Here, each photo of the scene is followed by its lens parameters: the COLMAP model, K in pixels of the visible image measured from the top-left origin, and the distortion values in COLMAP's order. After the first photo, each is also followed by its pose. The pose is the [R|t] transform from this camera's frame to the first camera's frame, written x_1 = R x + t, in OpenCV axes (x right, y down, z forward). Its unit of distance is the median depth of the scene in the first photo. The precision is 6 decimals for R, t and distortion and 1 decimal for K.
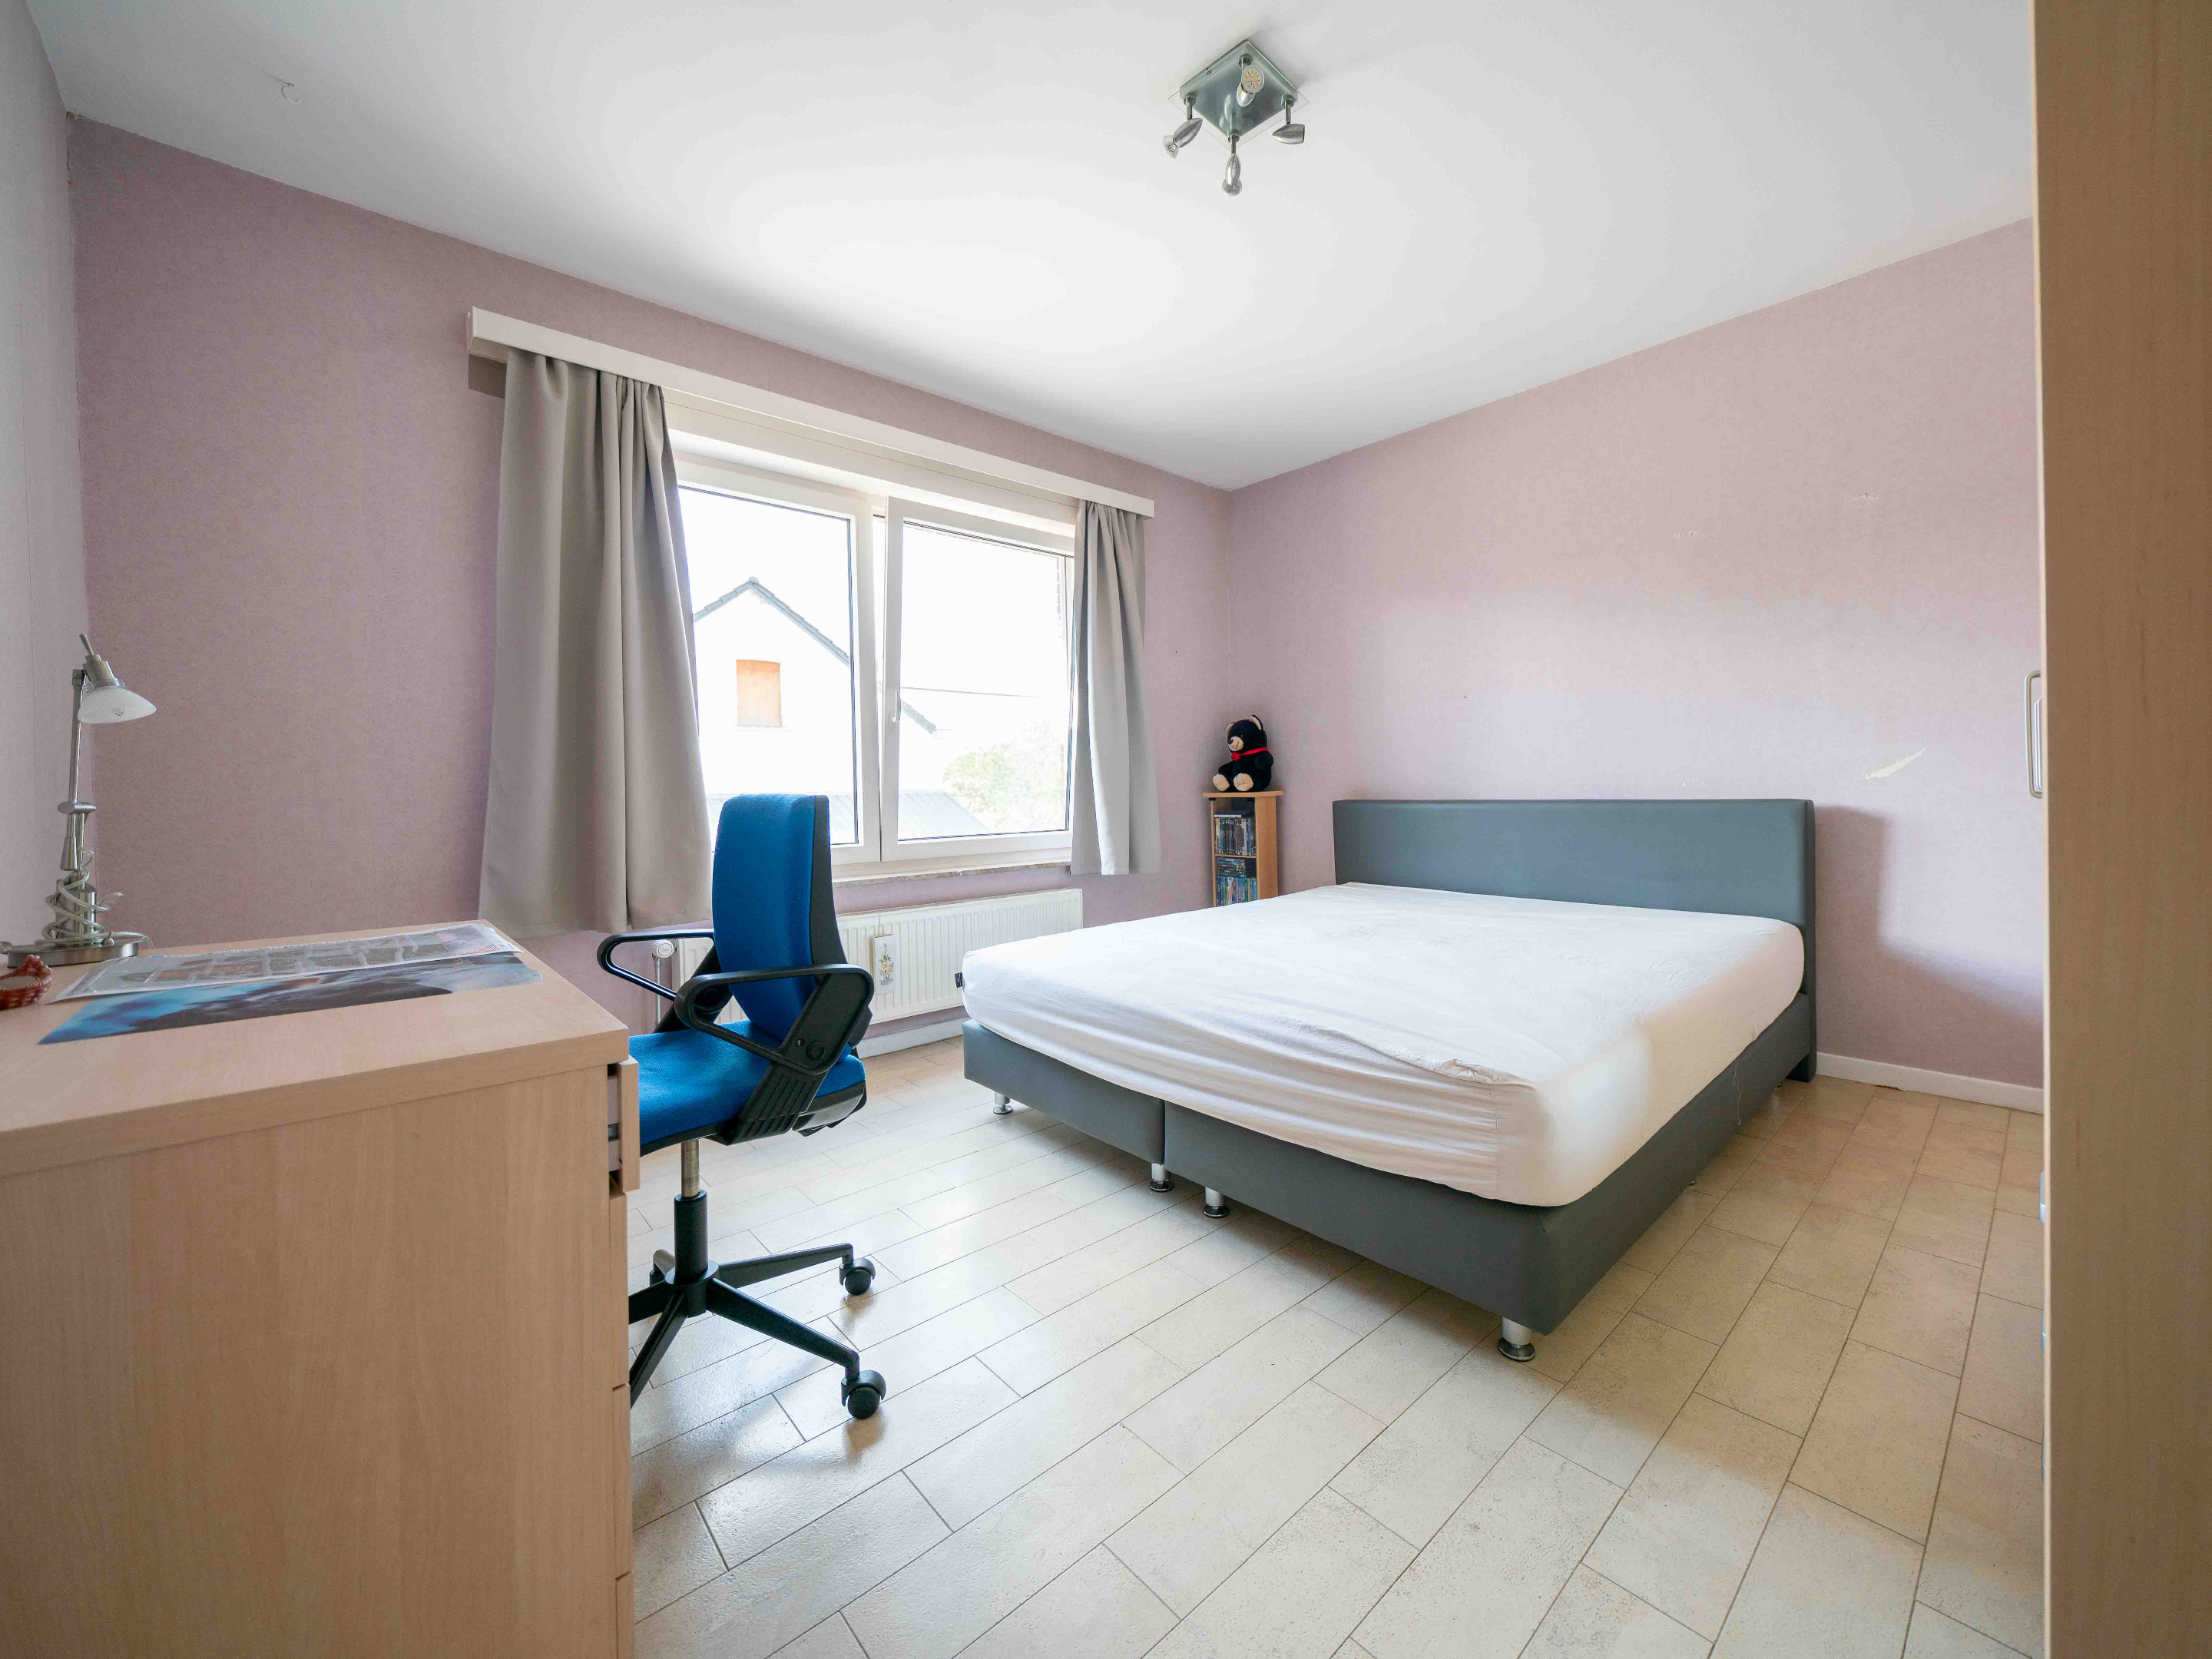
lens RADIAL K [[860.8, 0, 1110.1], [0, 860.8, 794.7], [0, 0, 1]] dist [-0.000236, -0.000047]
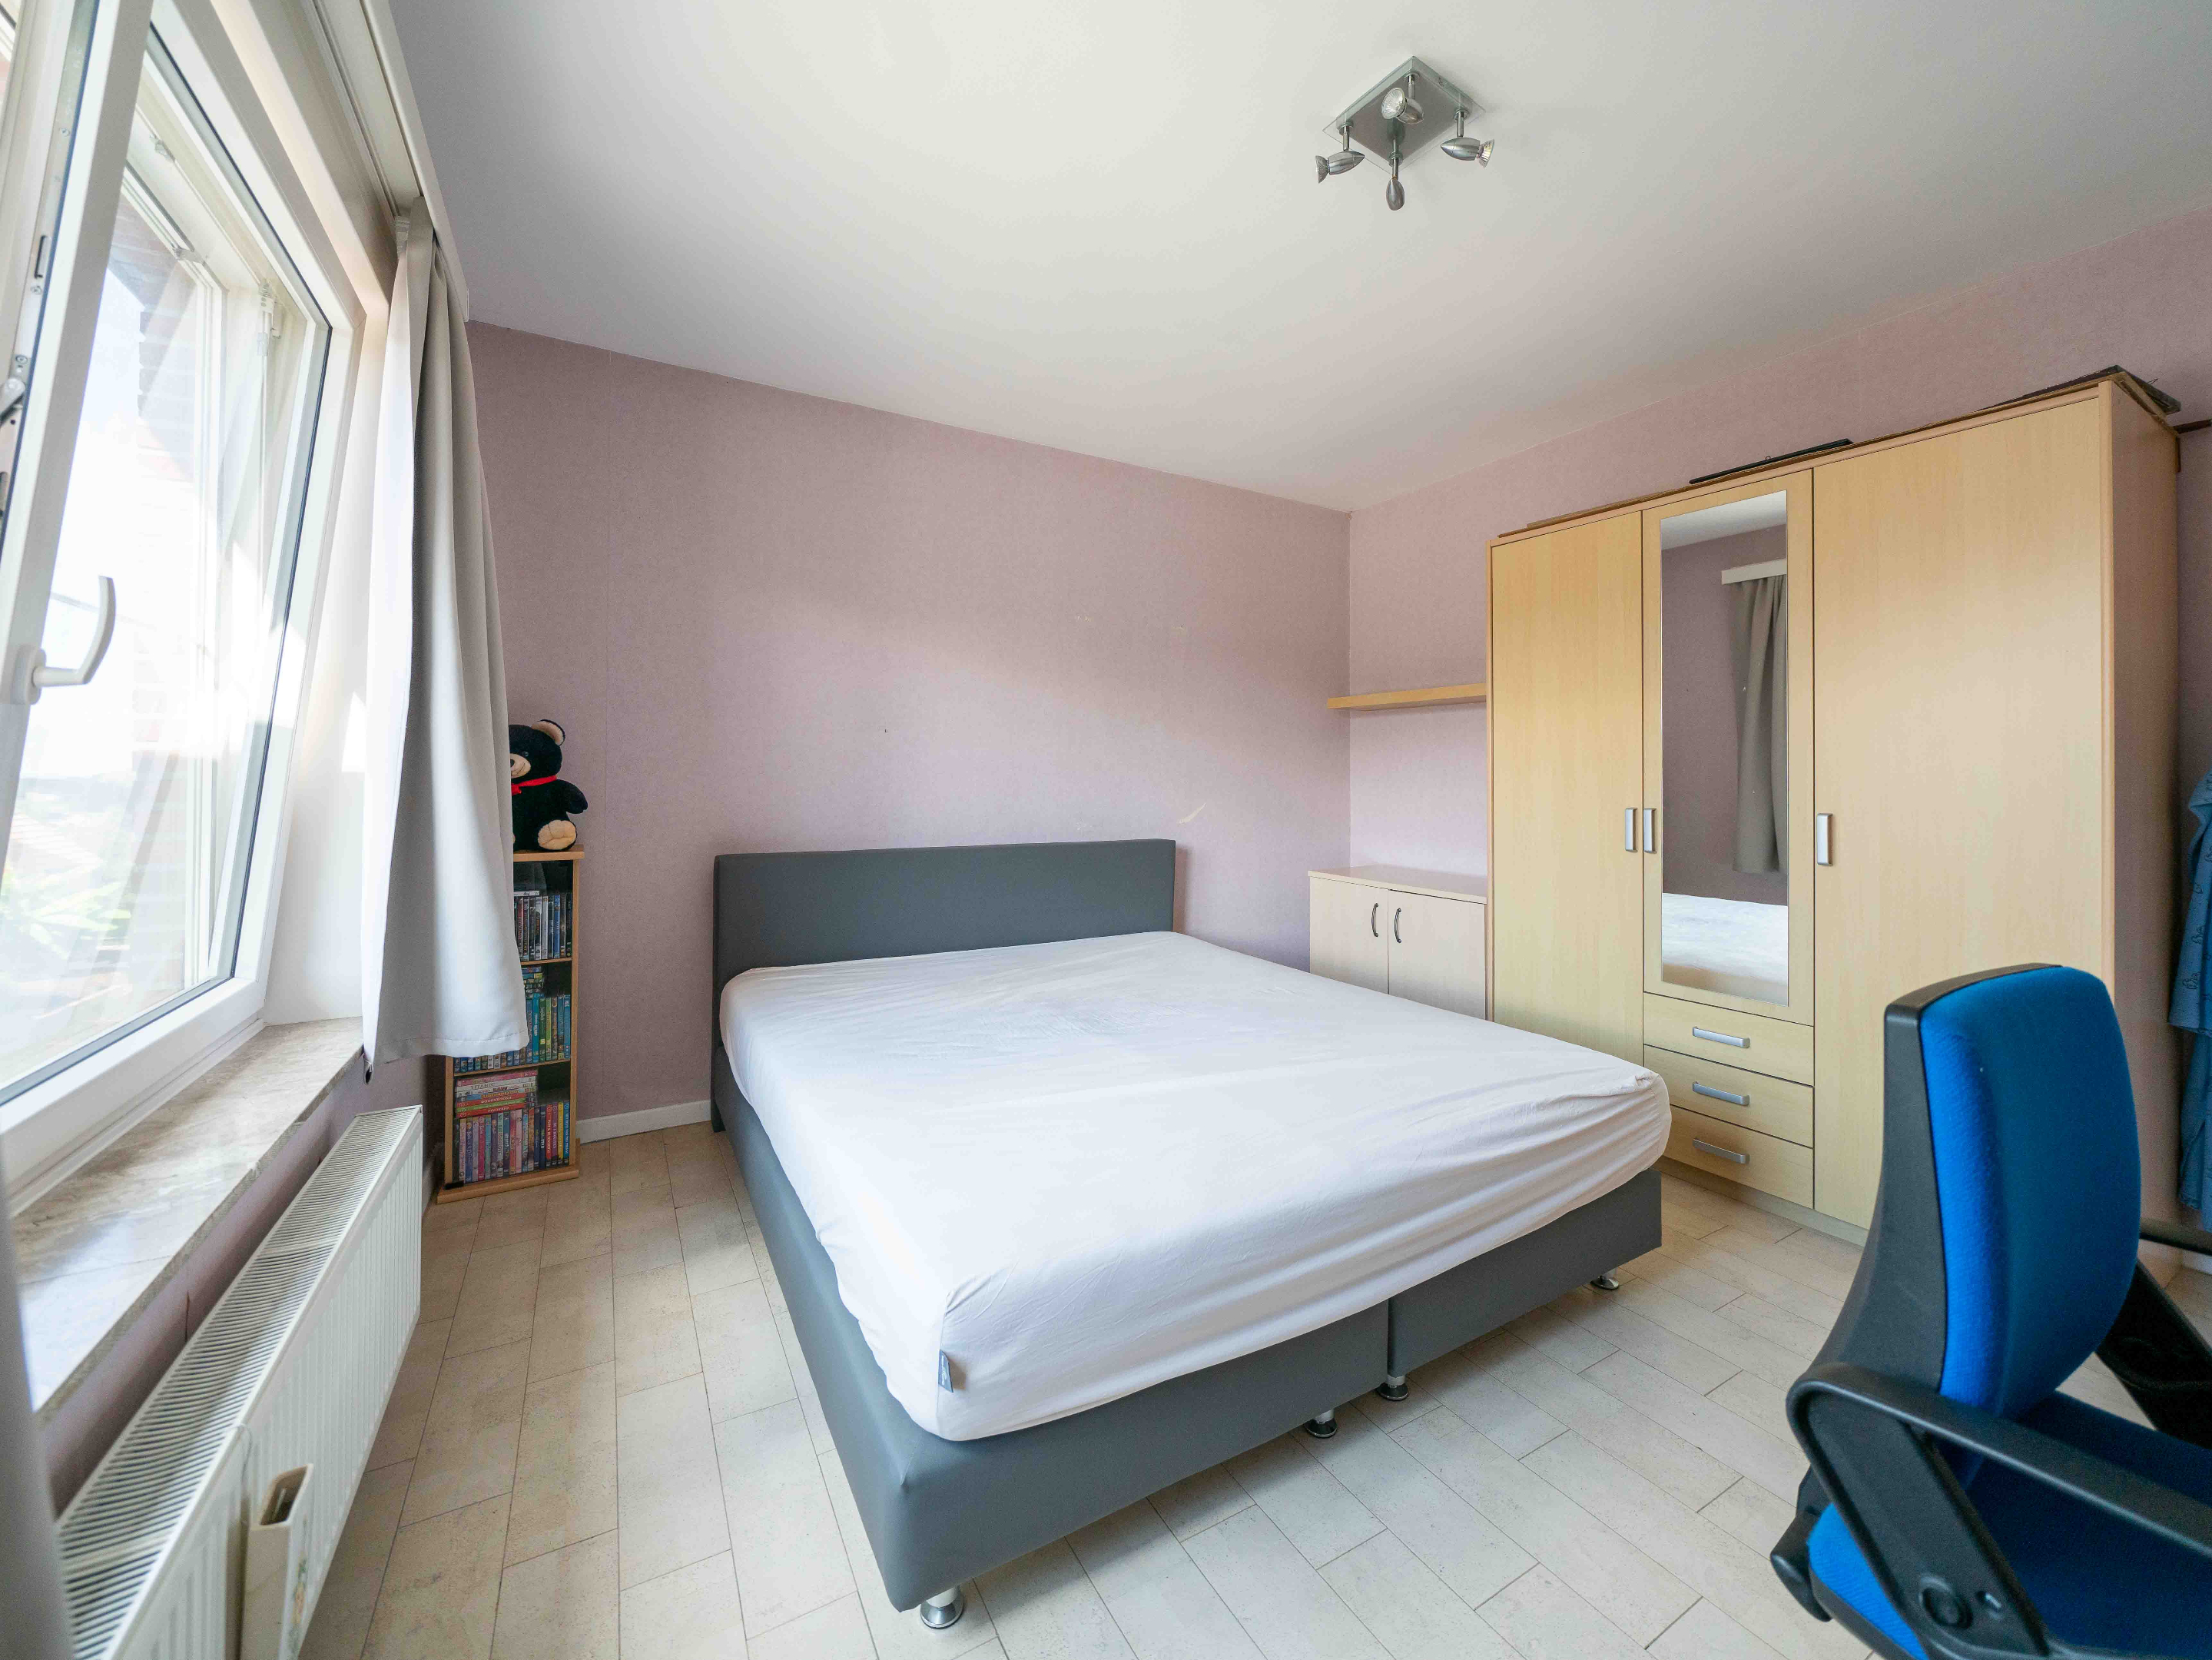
lens RADIAL K [[881.9, 0, 1113.0], [0, 881.9, 765.6], [0, 0, 1]] dist [-0.000170, -0.000024]
pose [[0.191174, 0.030469, 0.981083, -0.516280], [0.000839, 0.999513, -0.031205, -0.060282], [-0.981556, 0.006788, 0.191056, 0.721771]]
